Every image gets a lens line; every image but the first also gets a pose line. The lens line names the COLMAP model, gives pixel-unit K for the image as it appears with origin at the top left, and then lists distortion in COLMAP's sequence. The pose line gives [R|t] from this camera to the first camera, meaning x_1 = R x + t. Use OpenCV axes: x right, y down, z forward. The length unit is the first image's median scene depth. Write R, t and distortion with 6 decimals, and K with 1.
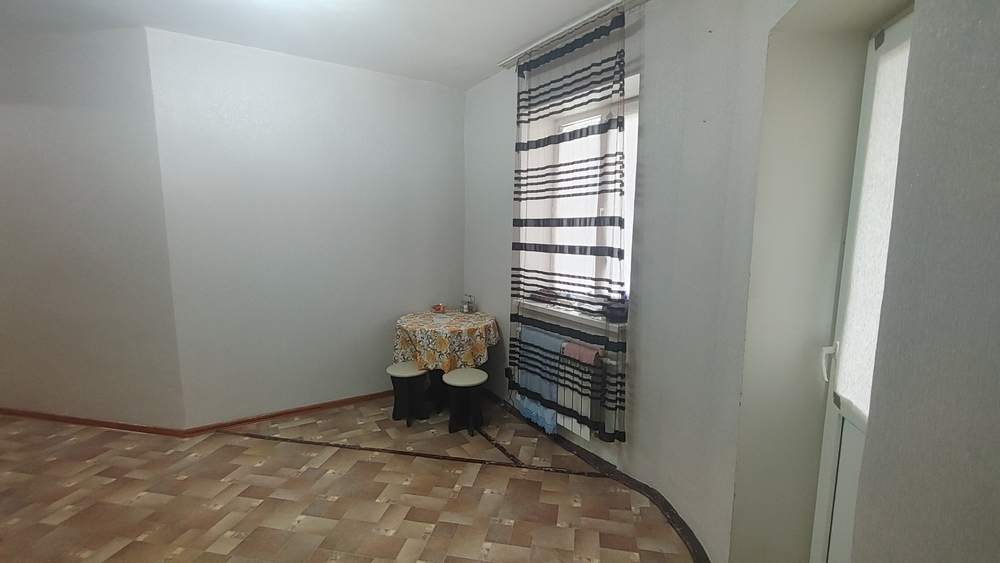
lens RADIAL K [[443.1, 0, 478.8], [0, 443.1, 276.2], [0, 0, 1]] dist [0.001000, -0.000100]
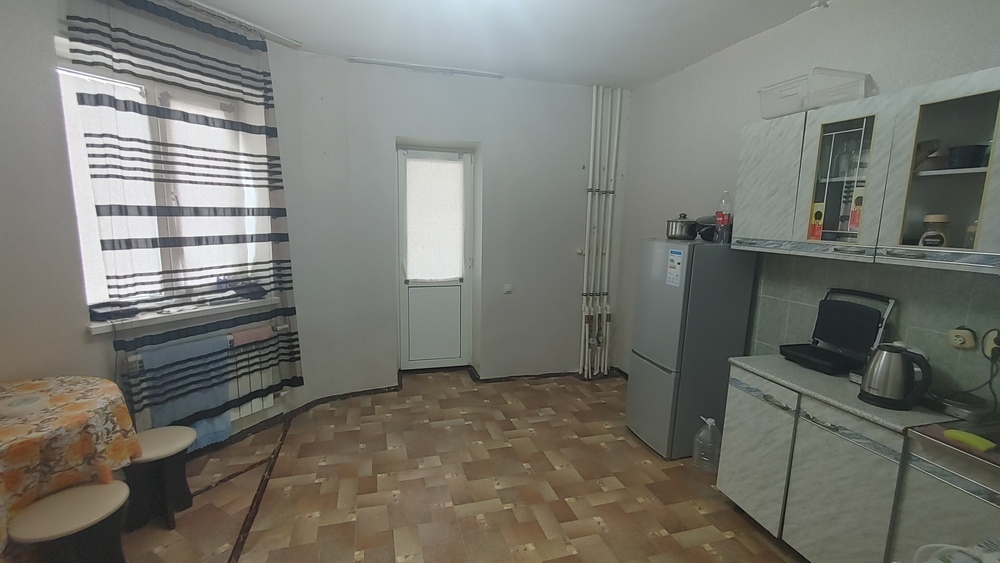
lens RADIAL K [[443.1, 0, 500.0], [0, 443.1, 284.3], [0, 0, 1]] dist [0.001000, -0.000100]
pose [[-0.478361, -0.134896, 0.867741, -0.949393], [0.100574, 0.973214, 0.206736, -0.104432], [-0.872385, 0.186166, -0.451981, 0.921738]]
